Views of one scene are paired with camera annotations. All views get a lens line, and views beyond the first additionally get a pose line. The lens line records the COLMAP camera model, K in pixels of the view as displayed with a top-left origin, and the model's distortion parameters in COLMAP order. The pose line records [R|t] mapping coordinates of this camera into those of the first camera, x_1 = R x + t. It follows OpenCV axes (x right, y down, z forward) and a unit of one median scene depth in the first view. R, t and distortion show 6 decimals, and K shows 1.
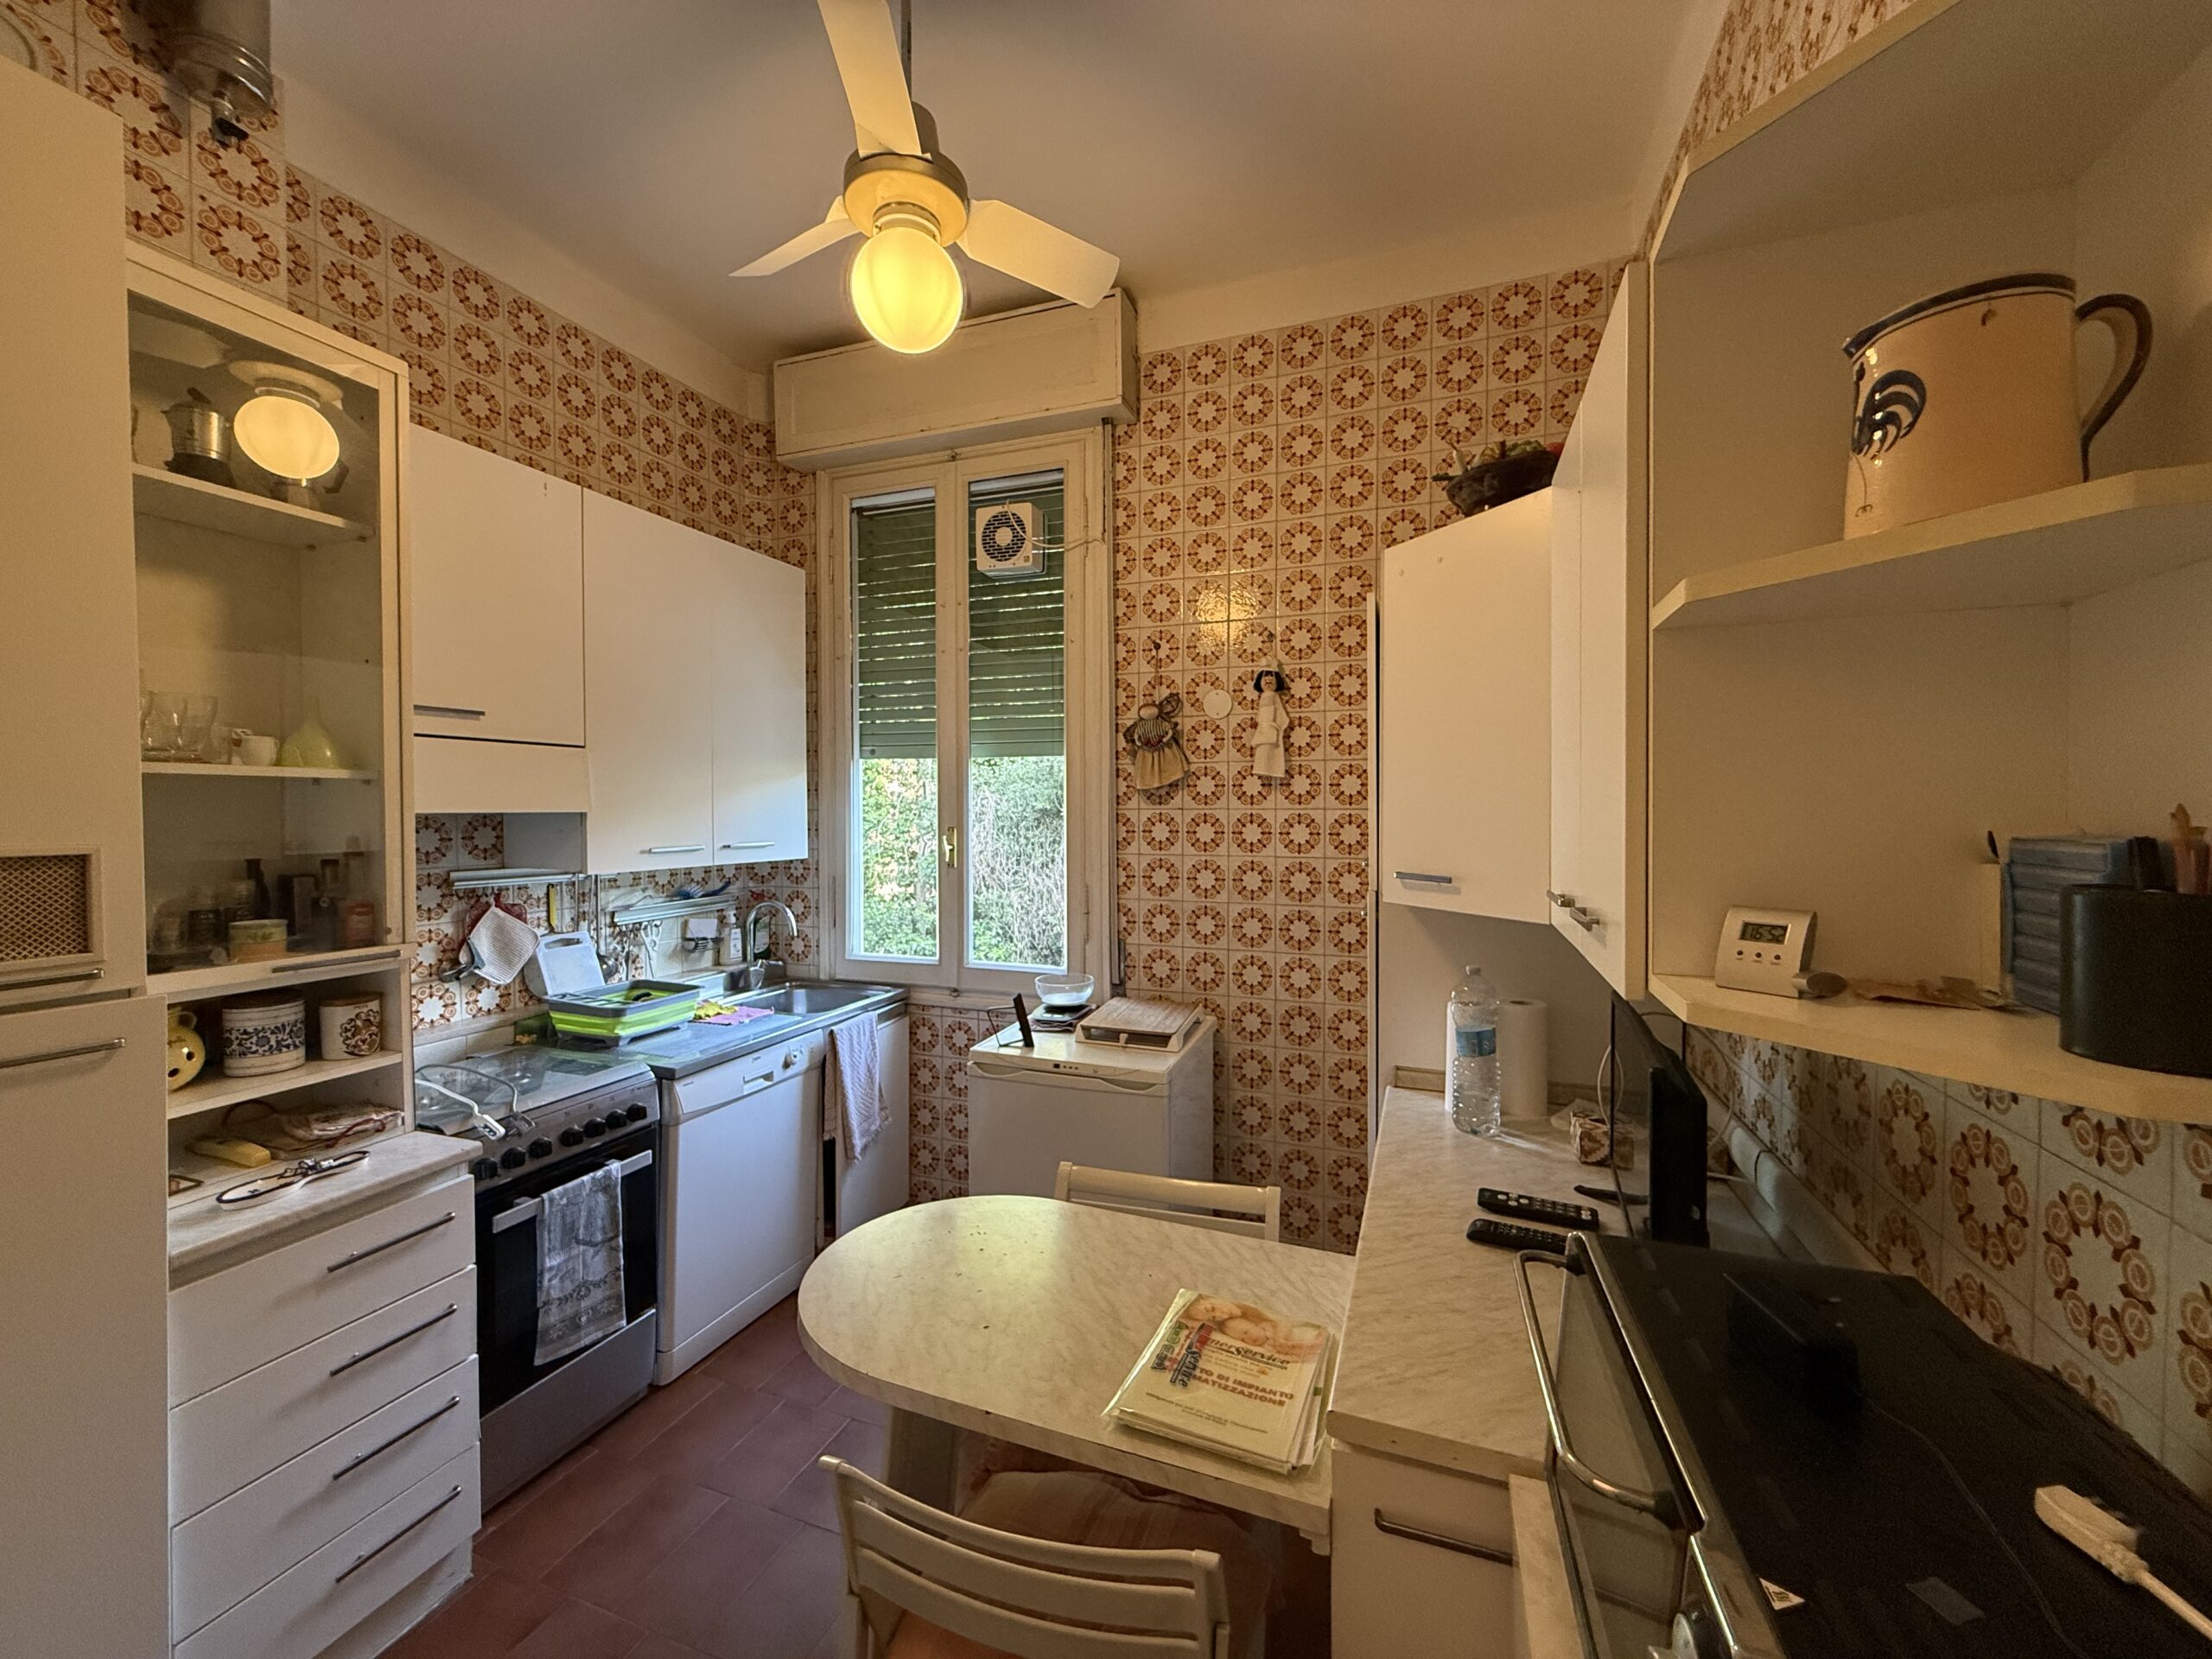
lens RADIAL K [[877.4, 0, 1101.6], [0, 877.4, 825.3], [0, 0, 1]] dist [-0.000488, -0.000204]
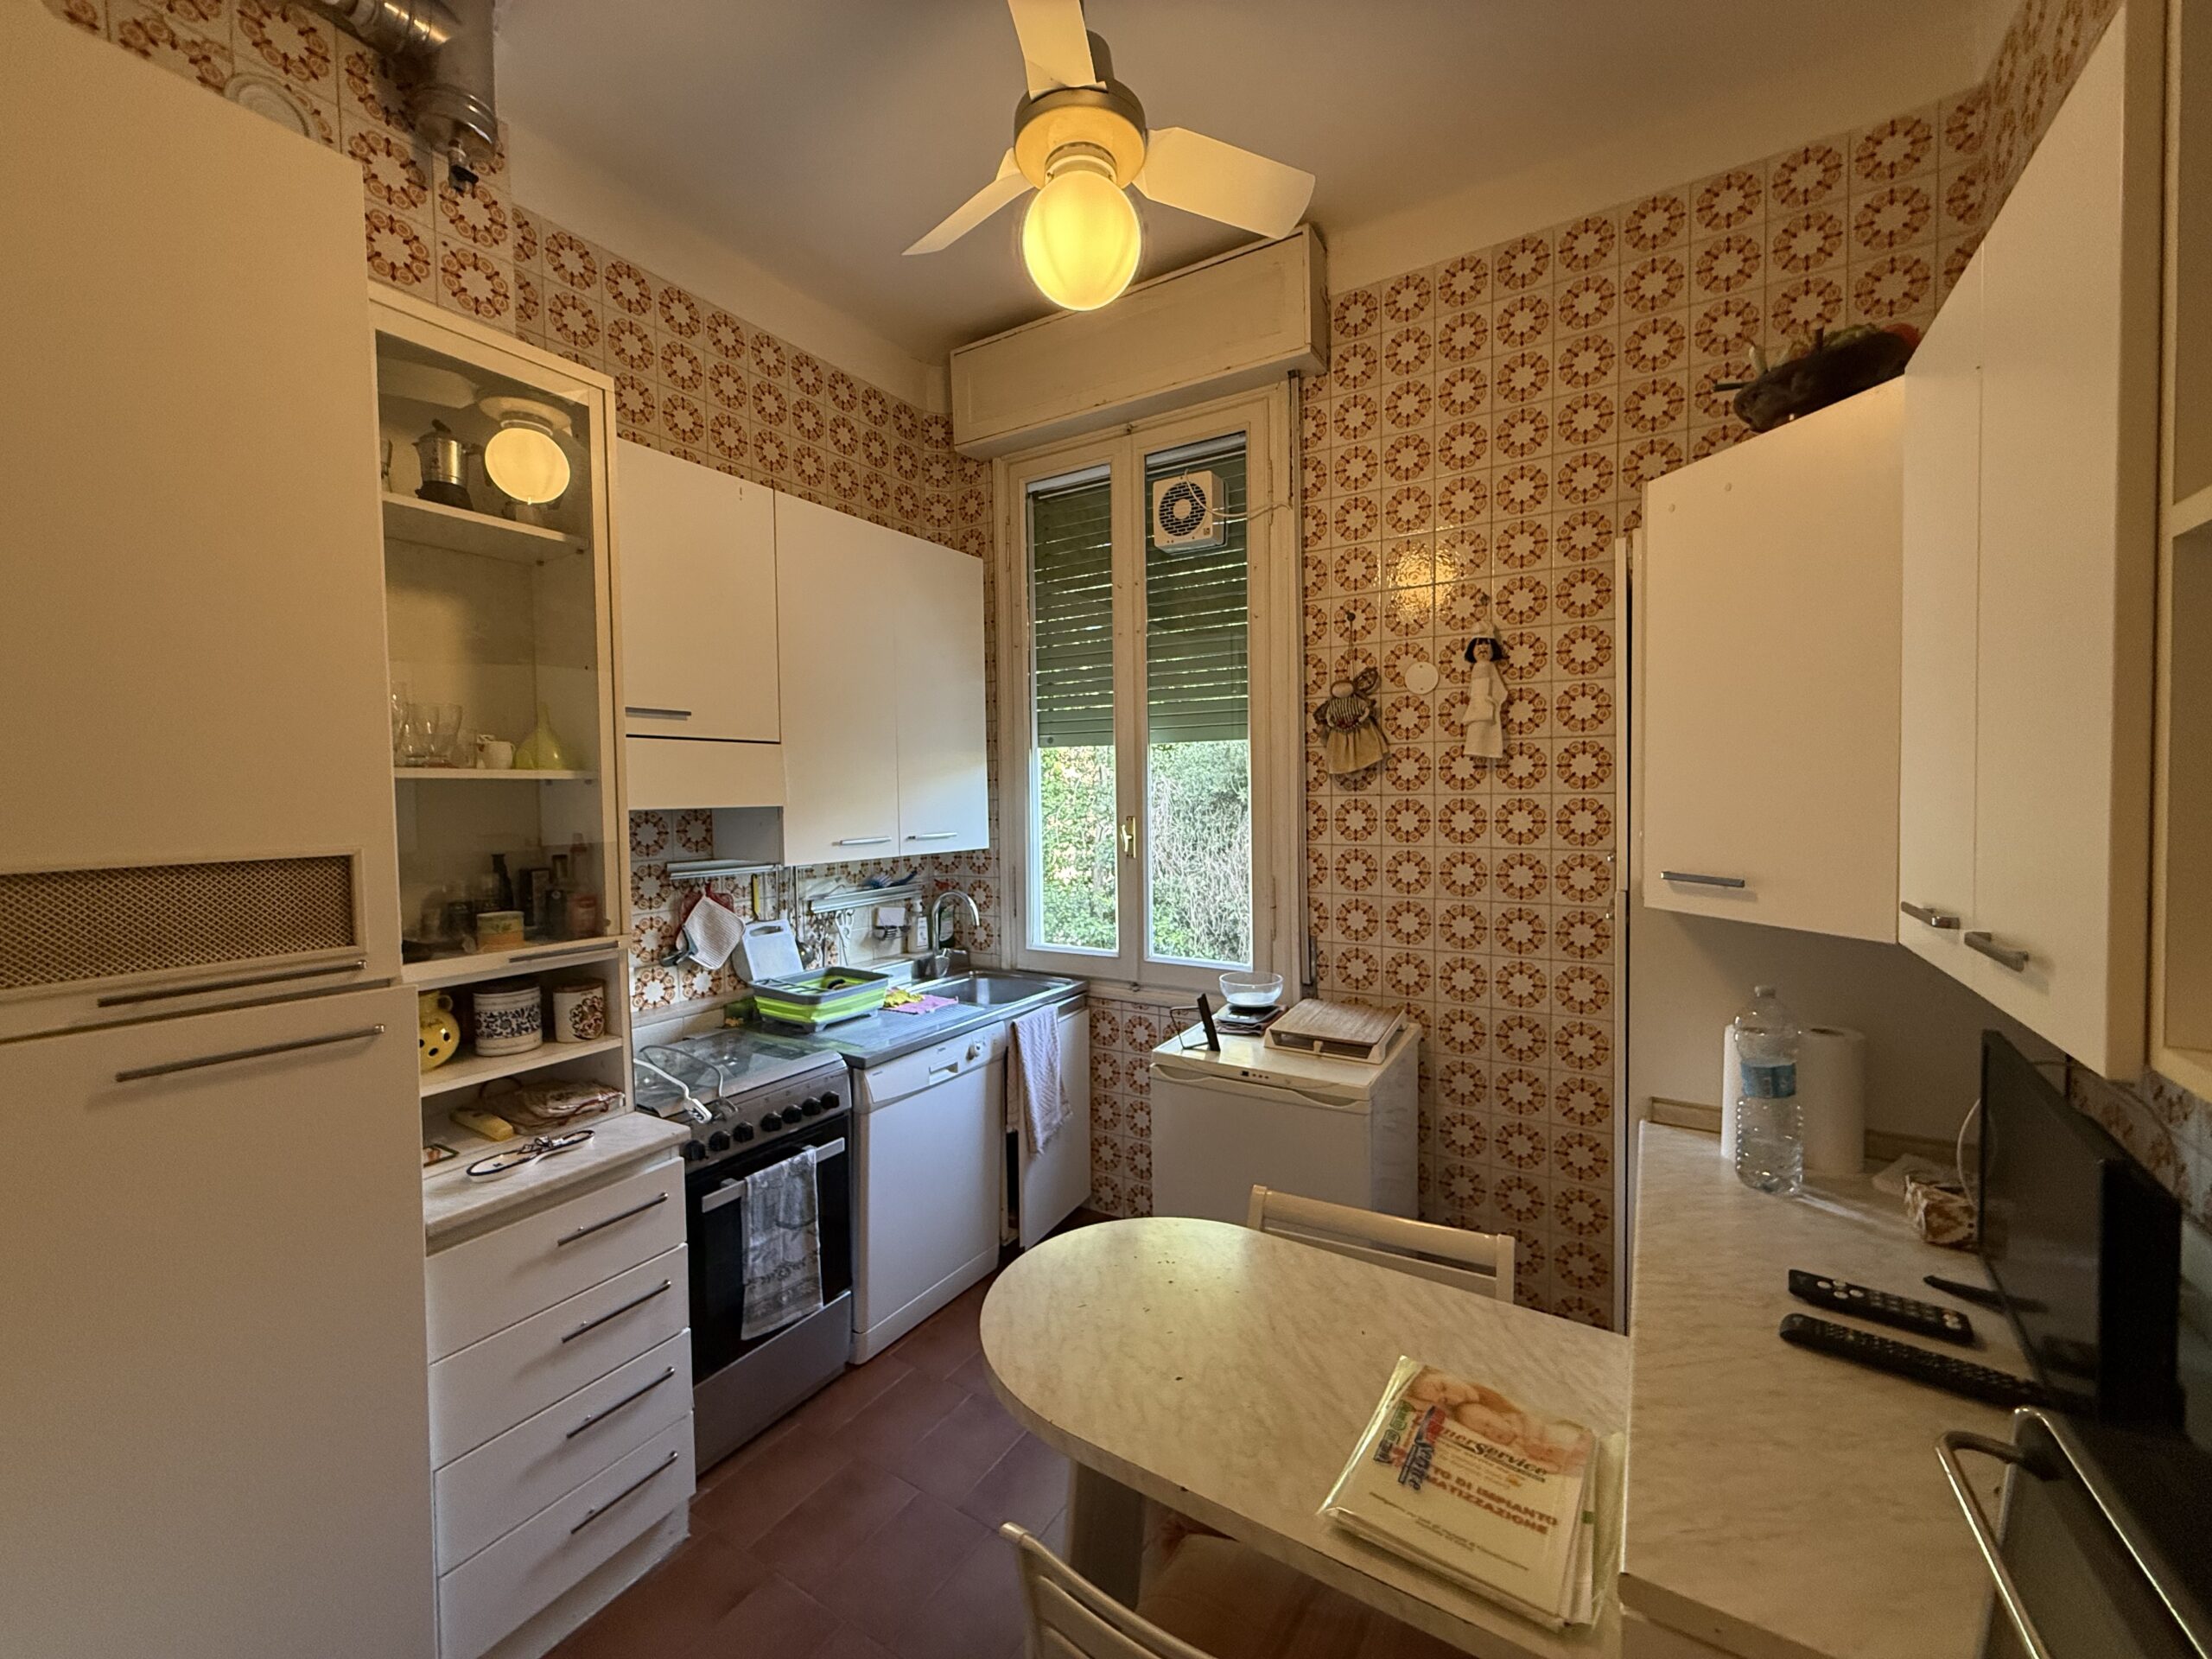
lens RADIAL K [[877.4, 0, 1101.6], [0, 877.4, 825.3], [0, 0, 1]] dist [-0.000488, -0.000204]
pose [[0.980410, -0.005373, -0.196896, -0.017757], [0.009130, 0.999793, 0.018177, -0.008816], [0.196758, -0.019618, 0.980256, 0.068732]]
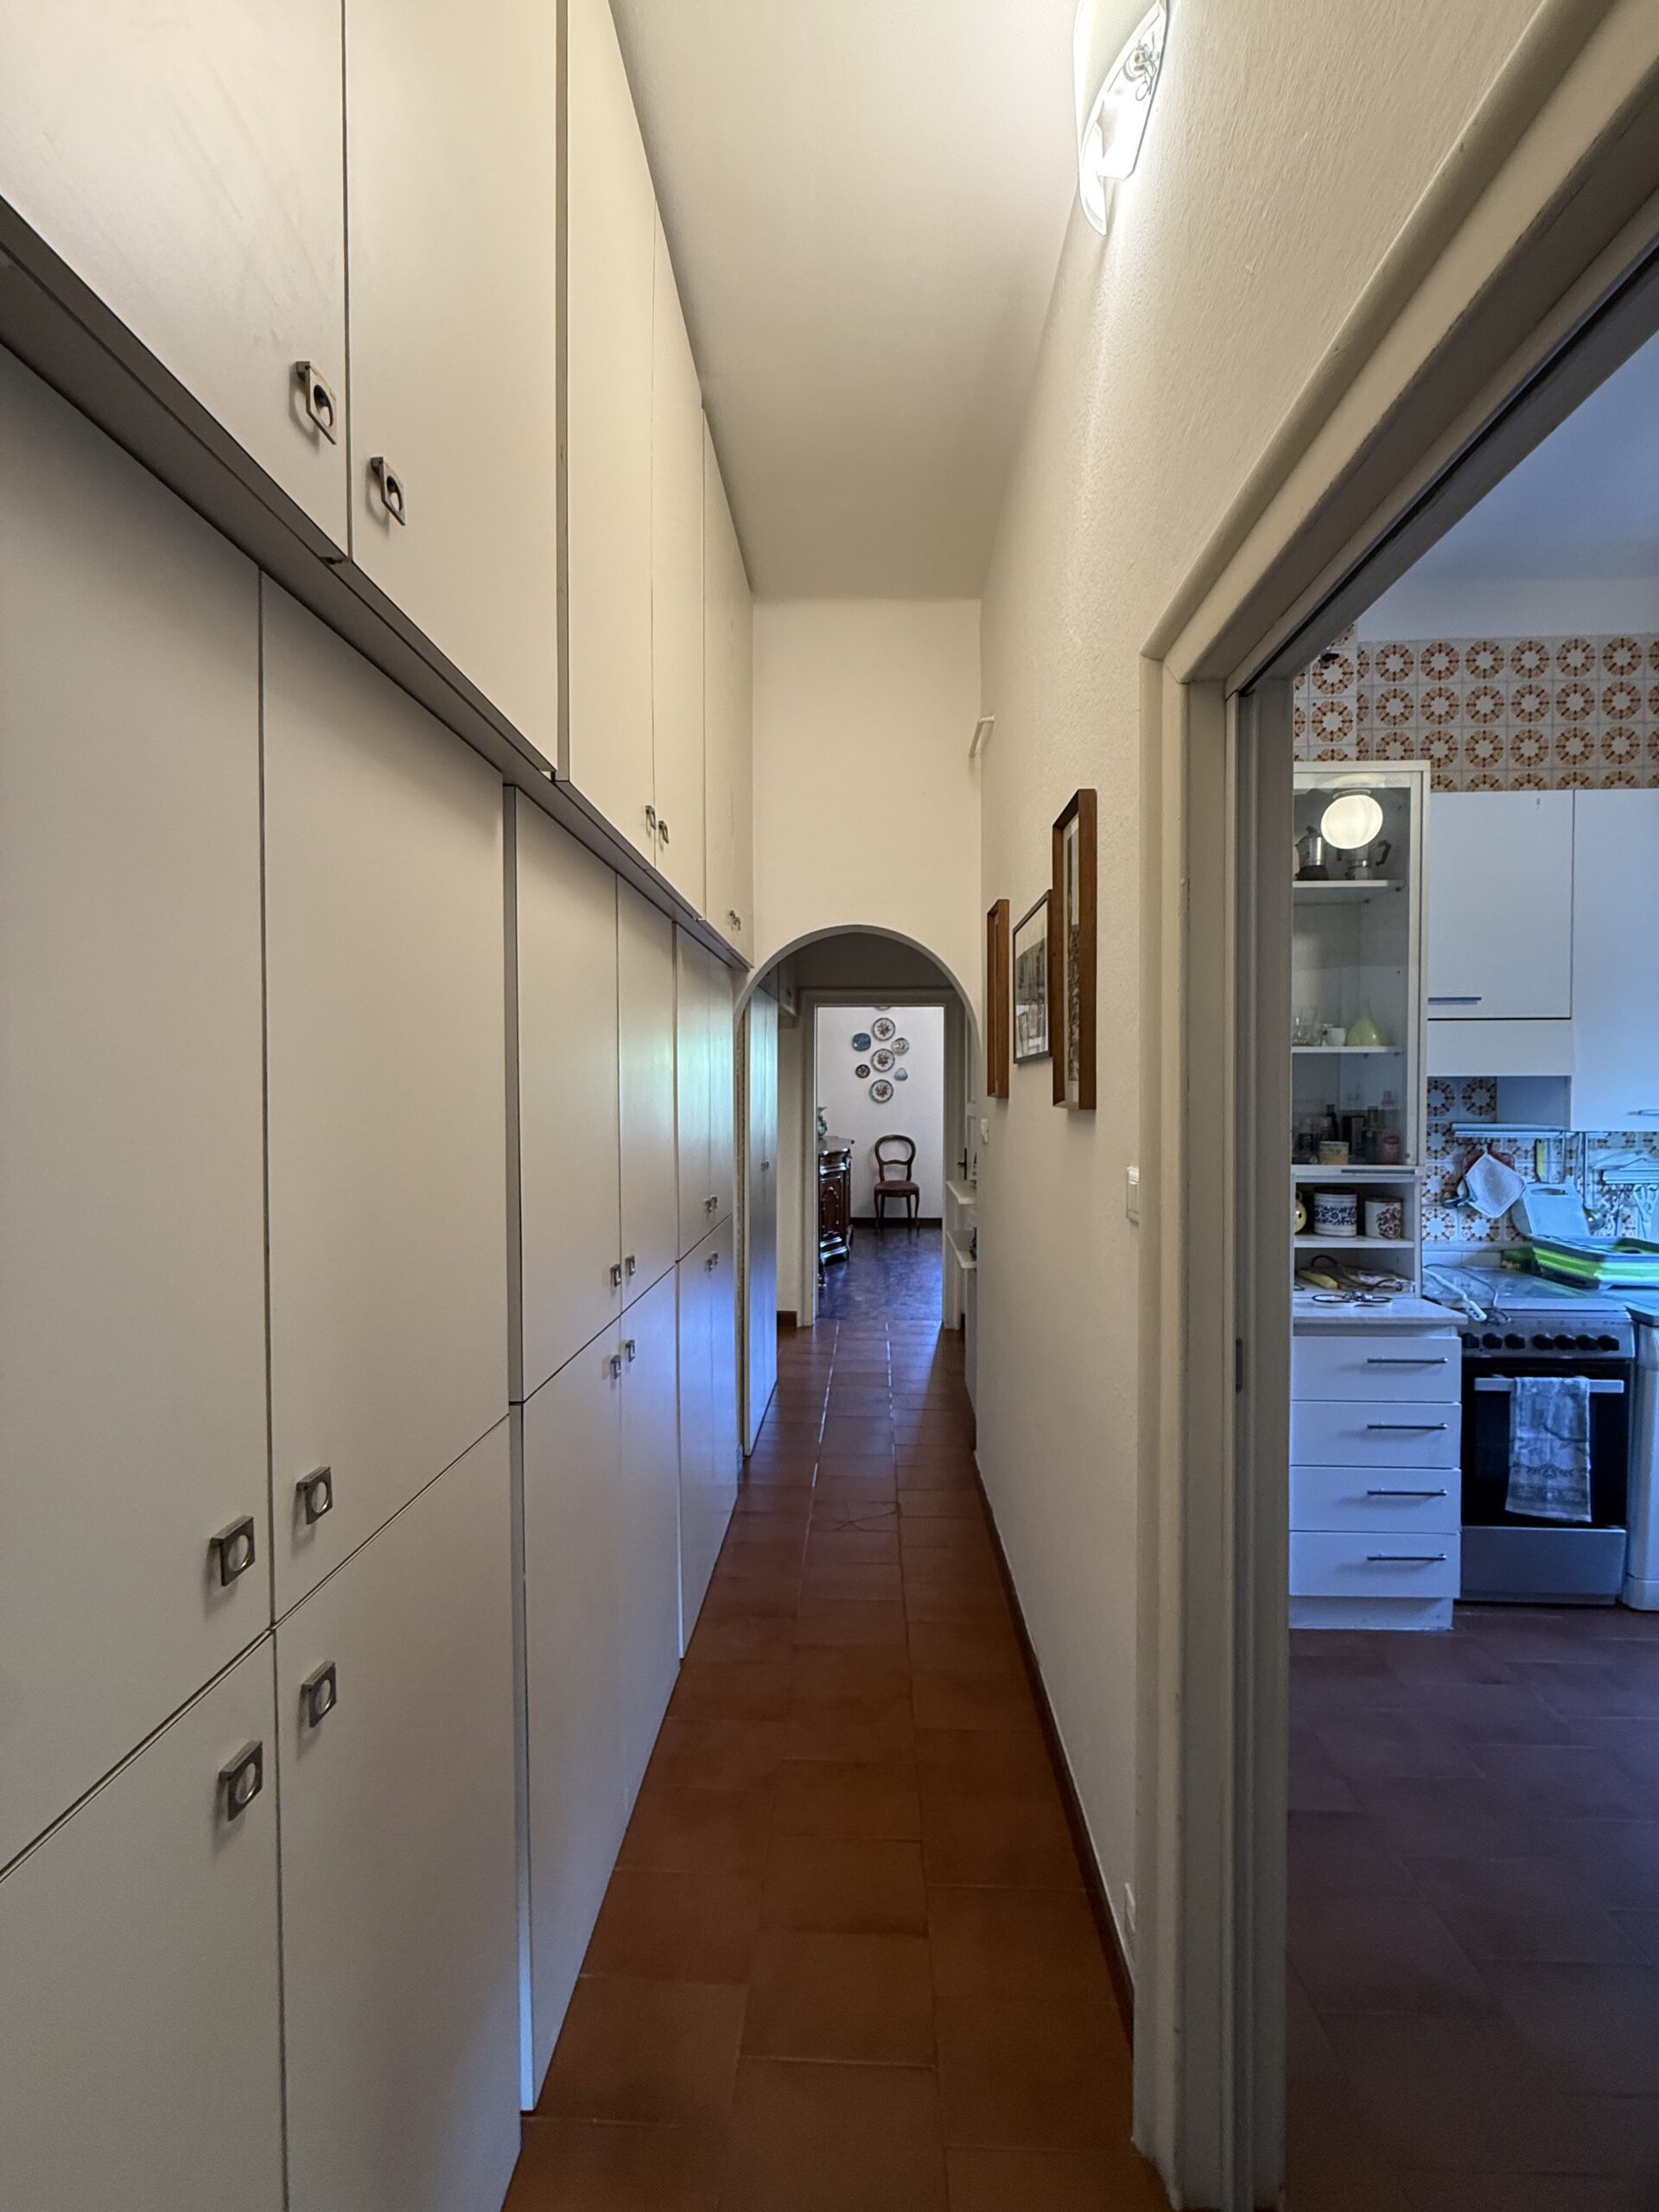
lens RADIAL K [[877.4, 0, 832.1], [0, 877.4, 1102.1], [0, 0, 1]] dist [-0.000488, -0.000204]
pose [[0.304054, 0.017751, -0.952489, 0.234304], [-0.015648, 0.999785, 0.013637, 0.021232], [0.952526, 0.010758, 0.304267, -0.294411]]
